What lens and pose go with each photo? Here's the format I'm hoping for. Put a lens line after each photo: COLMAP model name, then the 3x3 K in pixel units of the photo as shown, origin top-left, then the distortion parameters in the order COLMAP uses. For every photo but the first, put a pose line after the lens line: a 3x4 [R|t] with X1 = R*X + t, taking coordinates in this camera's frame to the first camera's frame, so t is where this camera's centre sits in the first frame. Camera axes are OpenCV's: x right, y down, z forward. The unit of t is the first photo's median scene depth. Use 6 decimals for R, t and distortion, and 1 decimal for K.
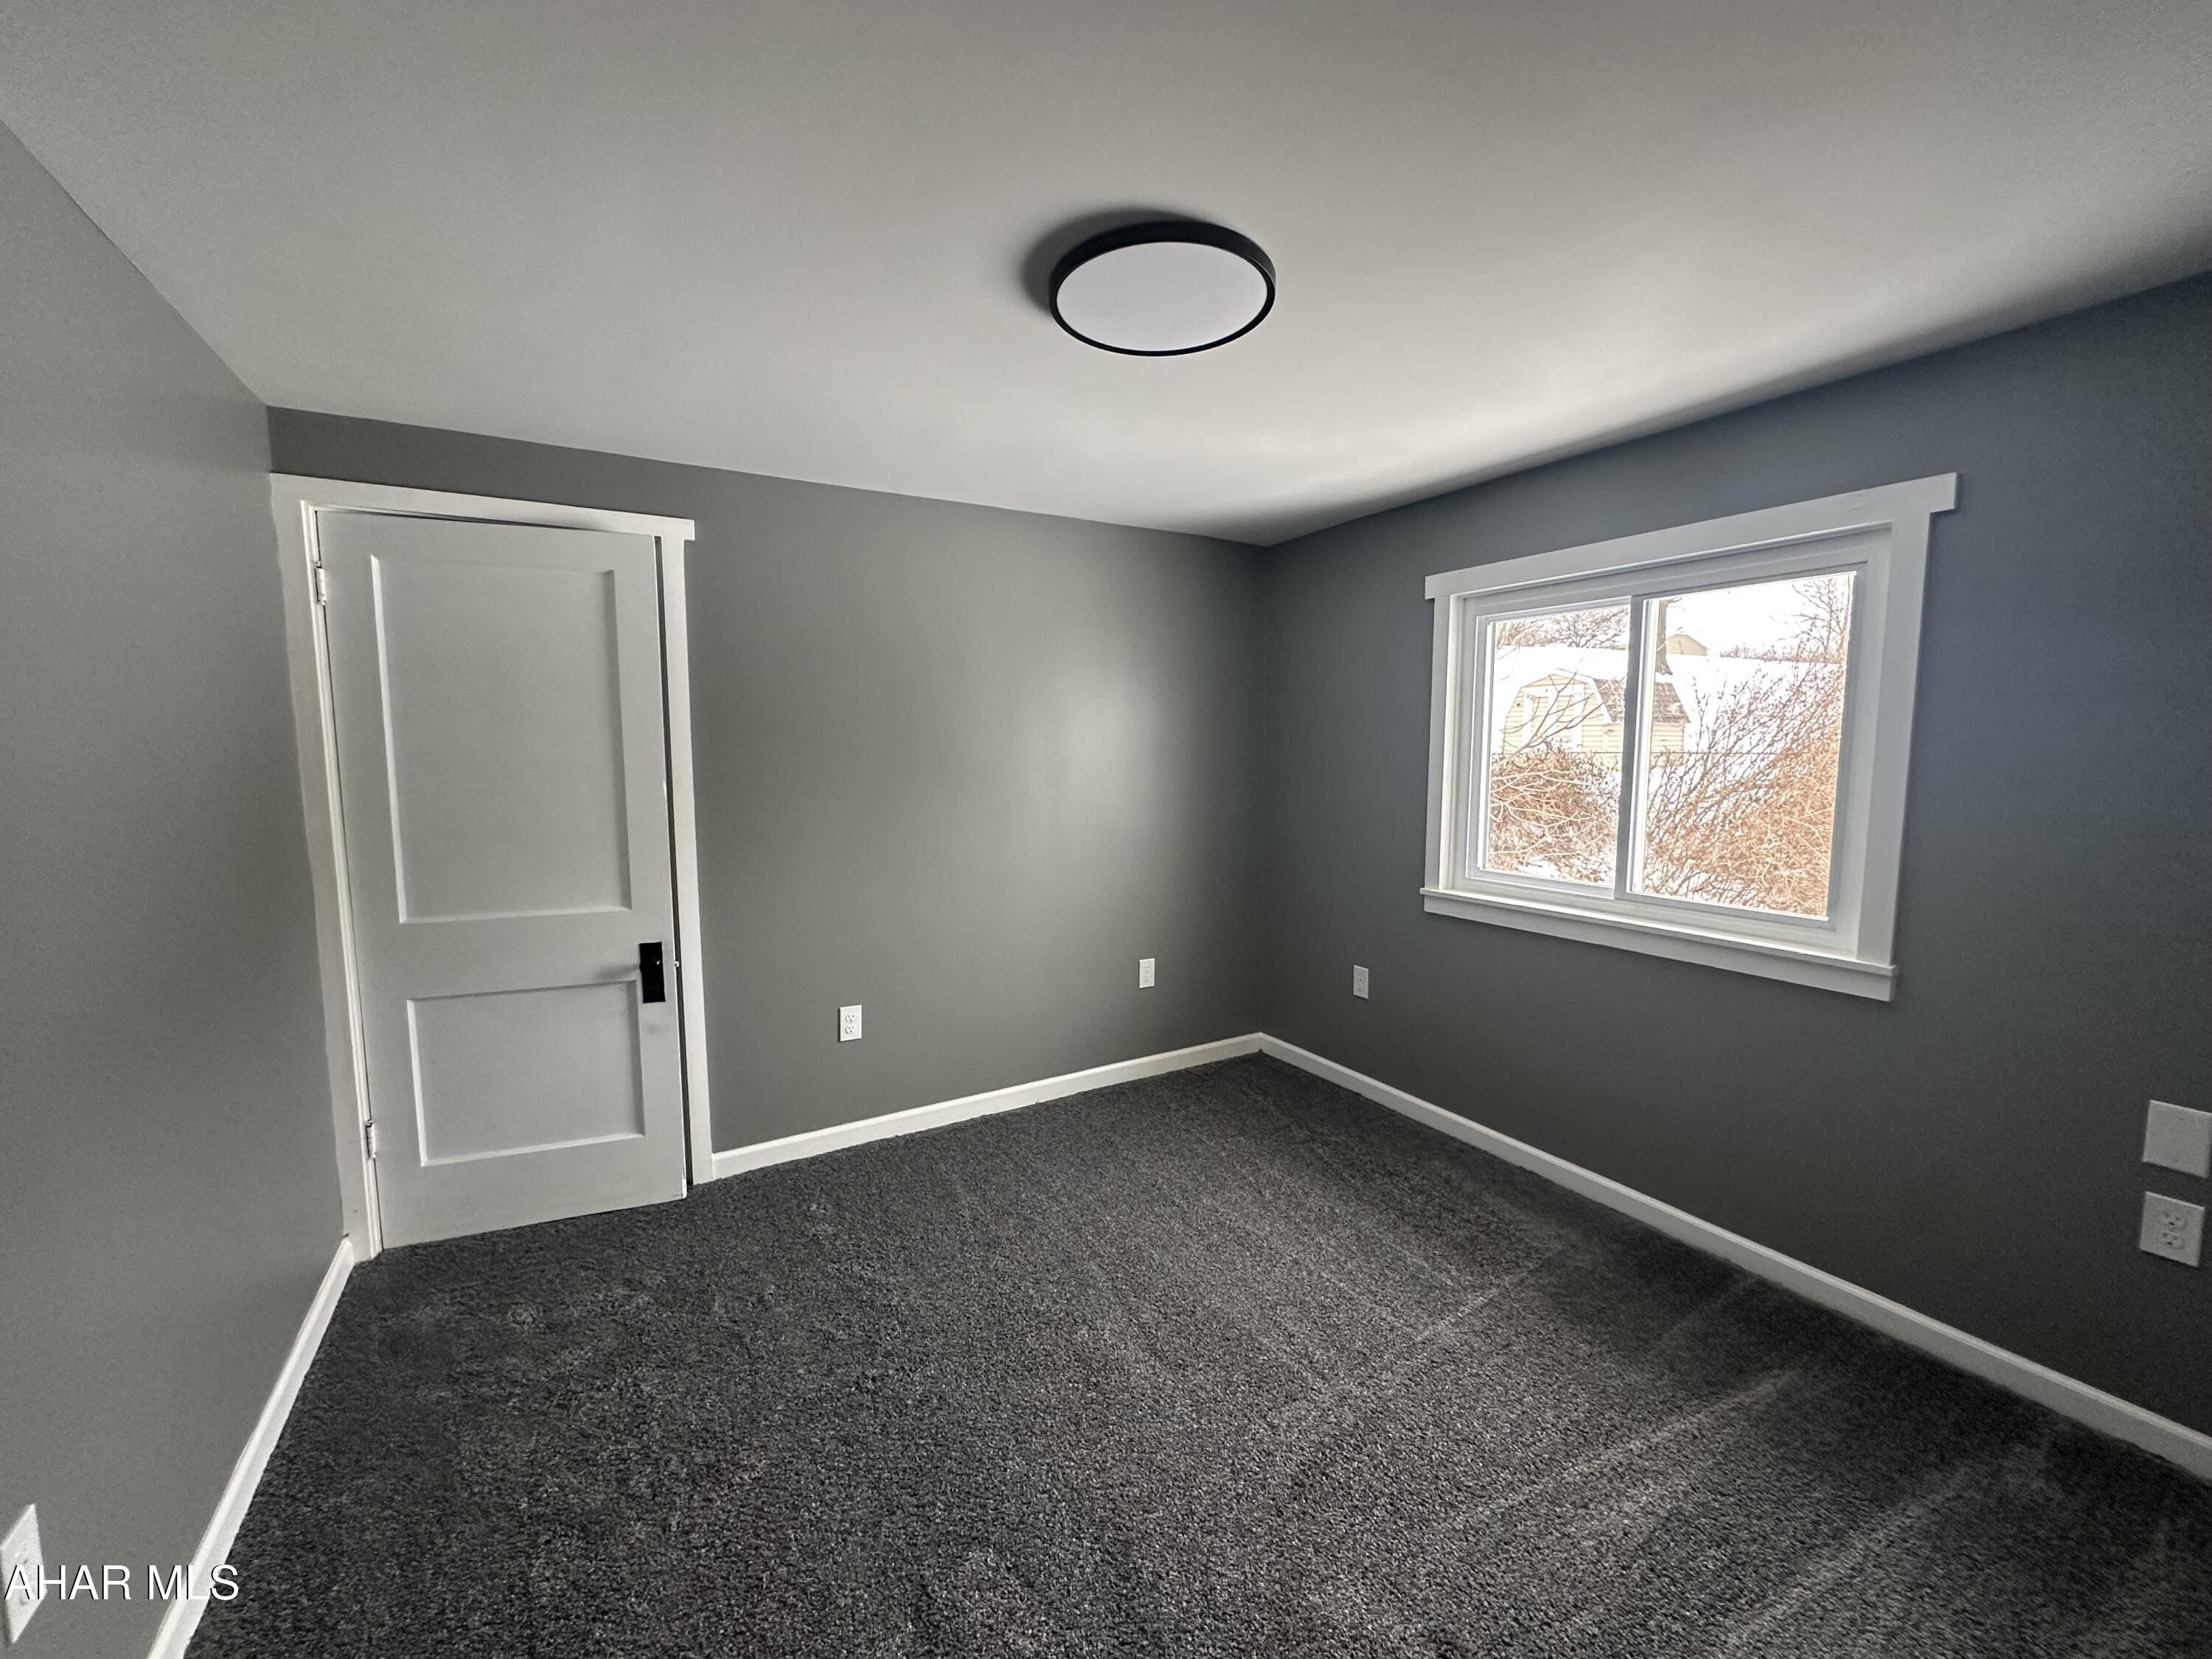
lens RADIAL K [[882.0, 0, 1105.9], [0, 882.0, 828.4], [0, 0, 1]] dist [-0.003226, -0.000234]
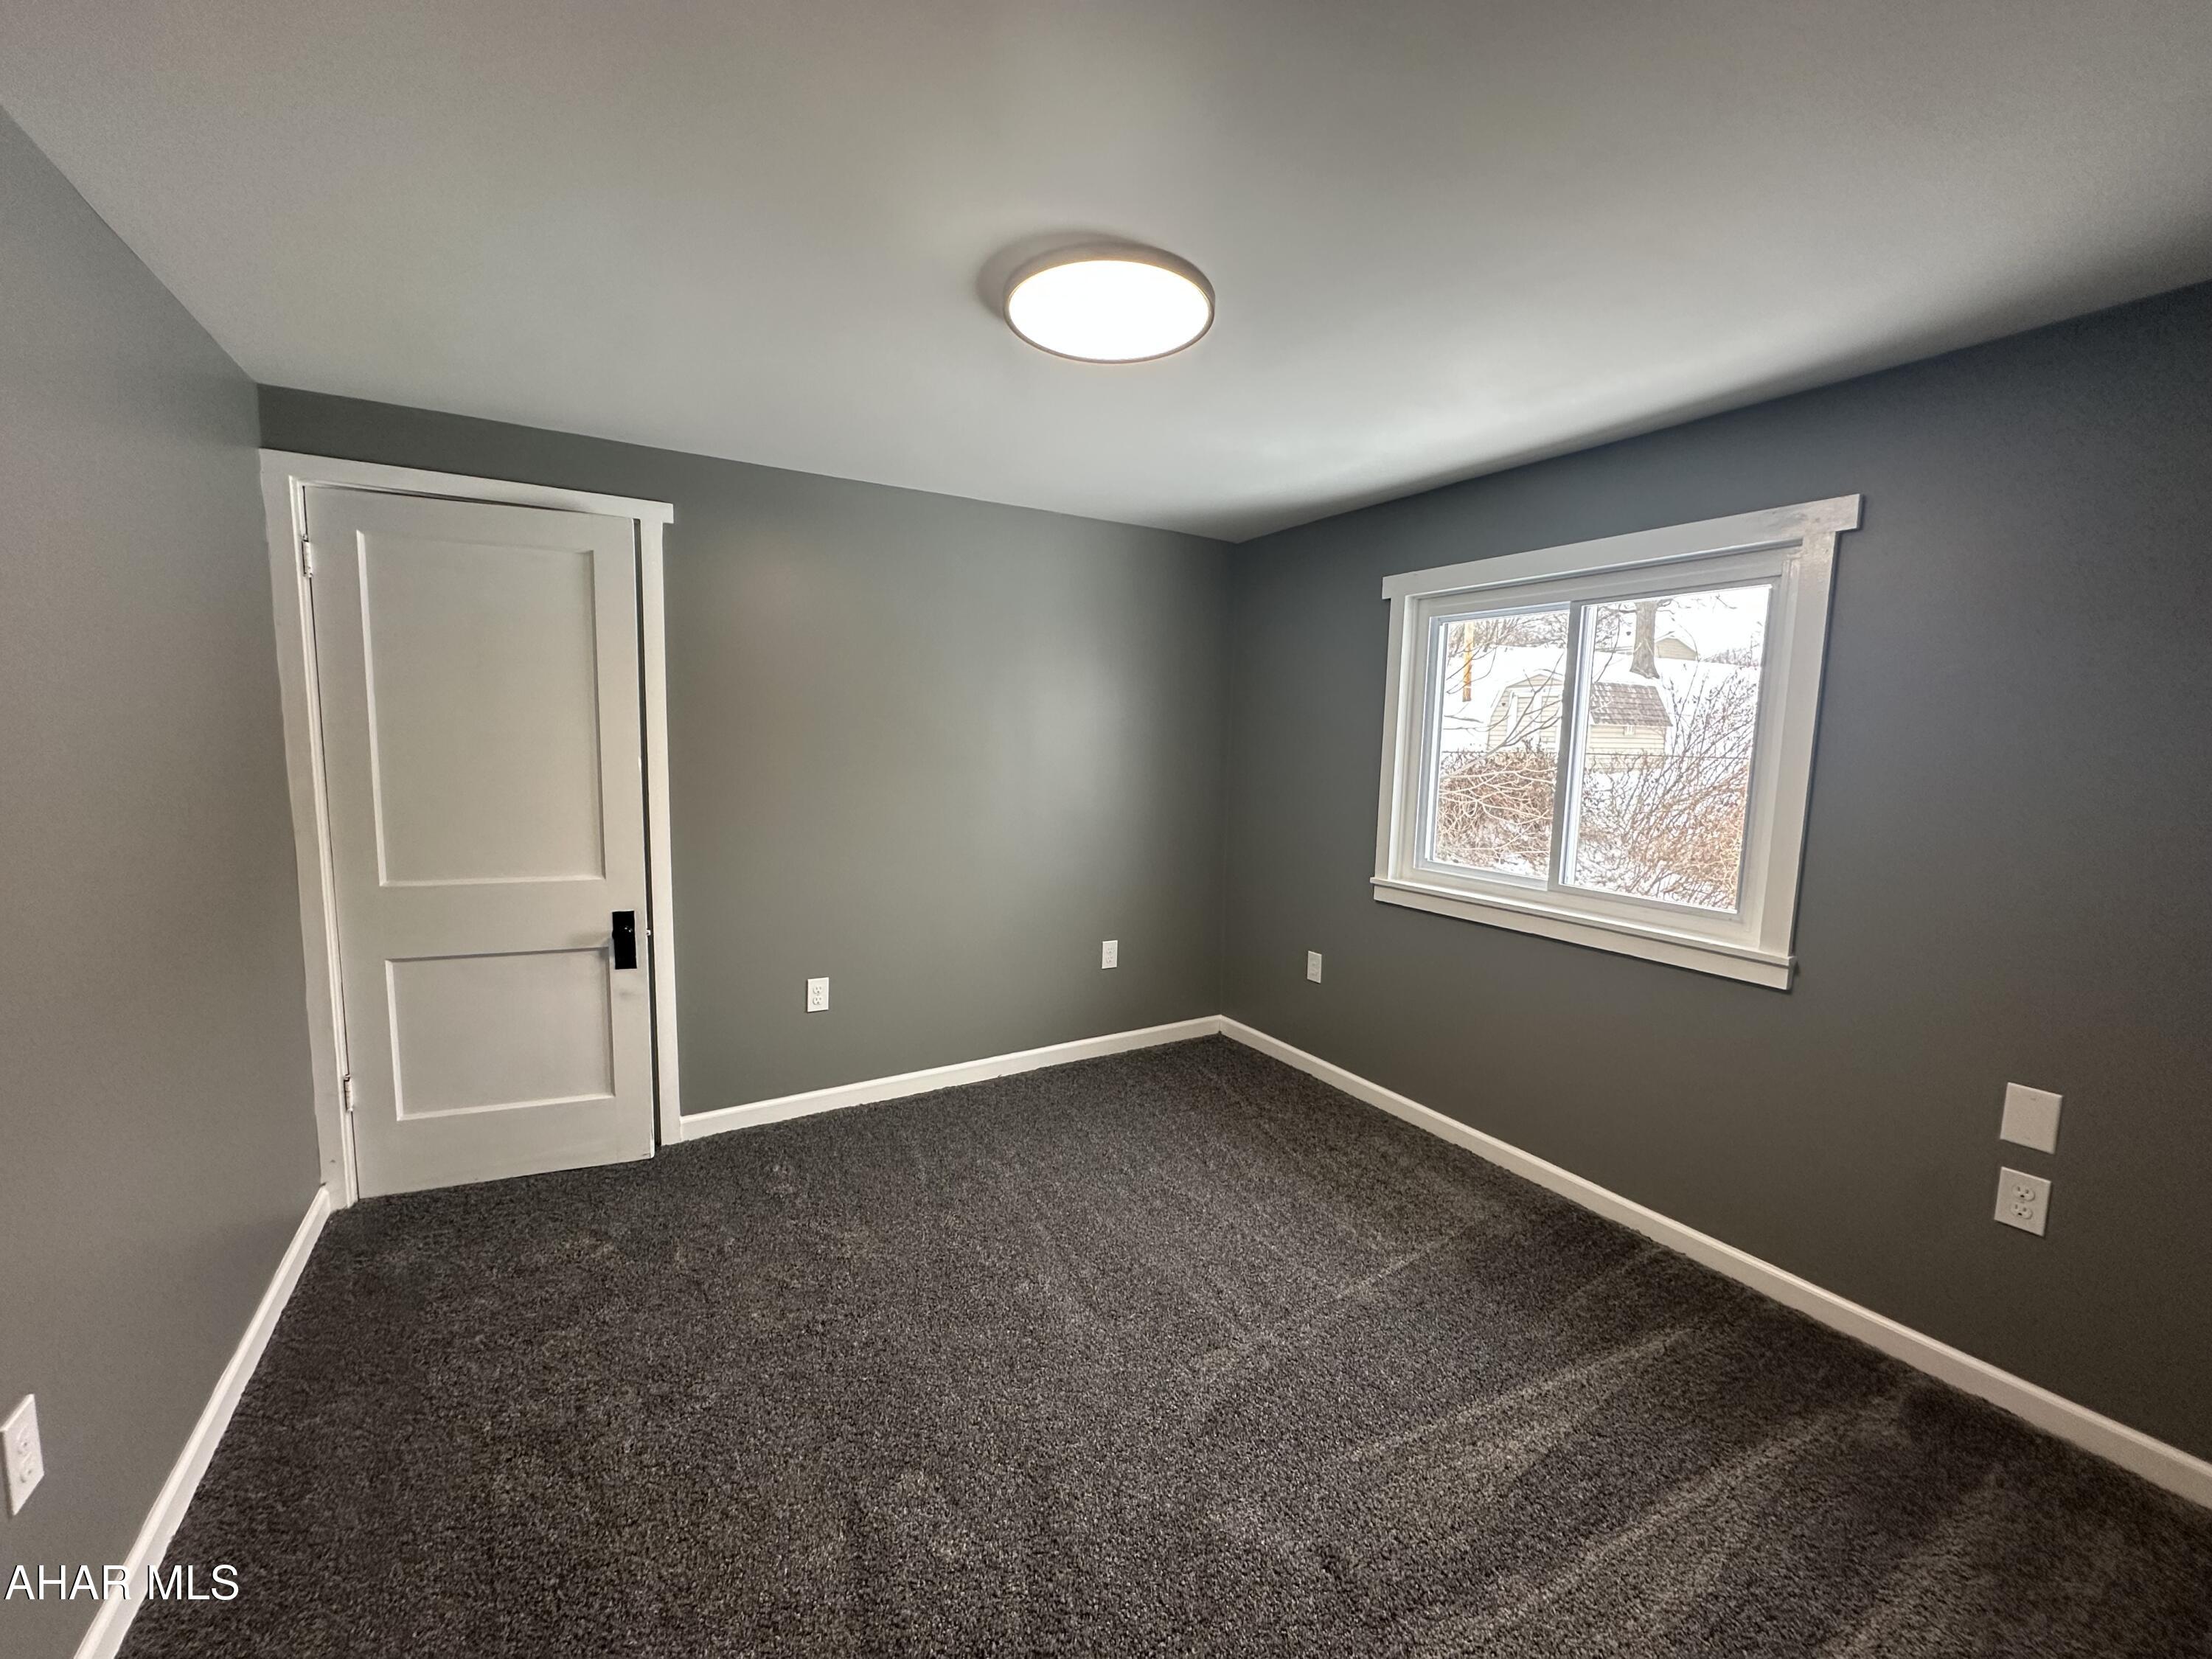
lens RADIAL K [[882.0, 0, 1105.9], [0, 882.0, 828.4], [0, 0, 1]] dist [-0.003226, -0.000234]
pose [[0.999658, 0.023585, 0.011294, 0.046426], [-0.023716, 0.999652, 0.011571, 0.008126], [-0.011018, -0.011835, 0.999869, -0.052996]]
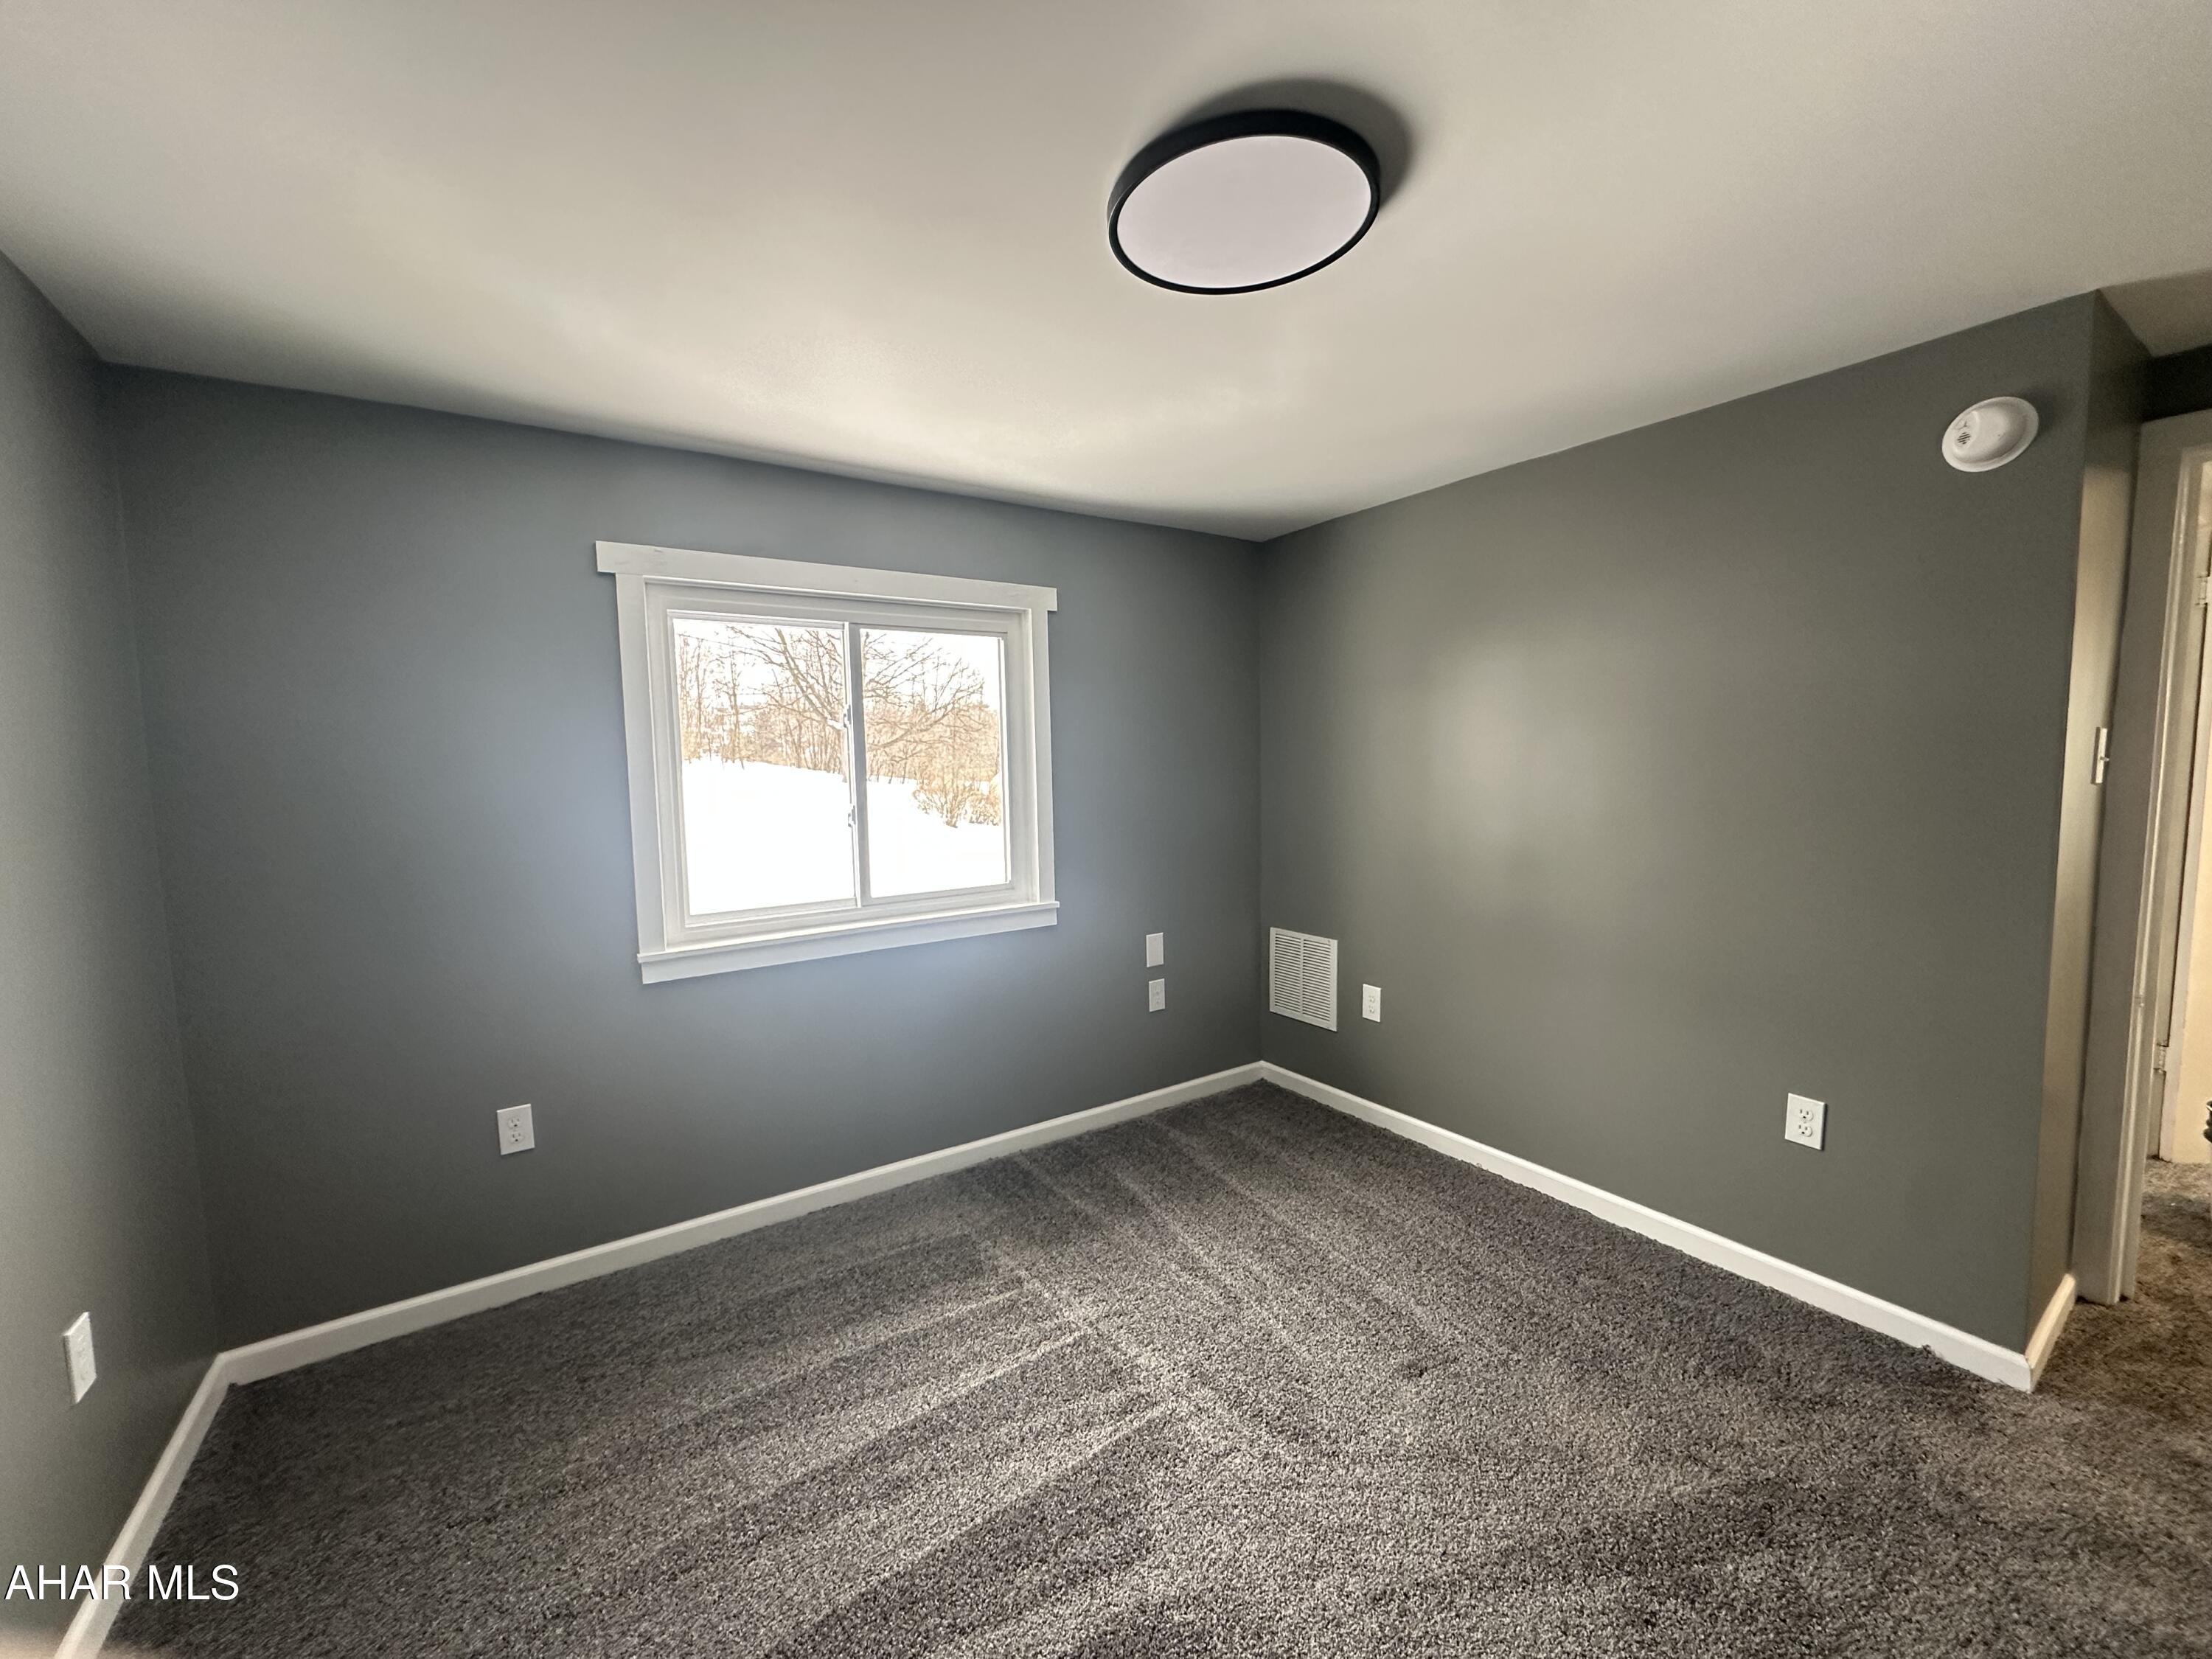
lens RADIAL K [[882.0, 0, 1105.9], [0, 882.0, 828.4], [0, 0, 1]] dist [-0.003226, -0.000234]
pose [[-0.060612, -0.079185, 0.995016, -0.600077], [0.115380, 0.989610, 0.085783, -0.086260], [-0.991470, 0.120004, -0.050846, 0.919422]]
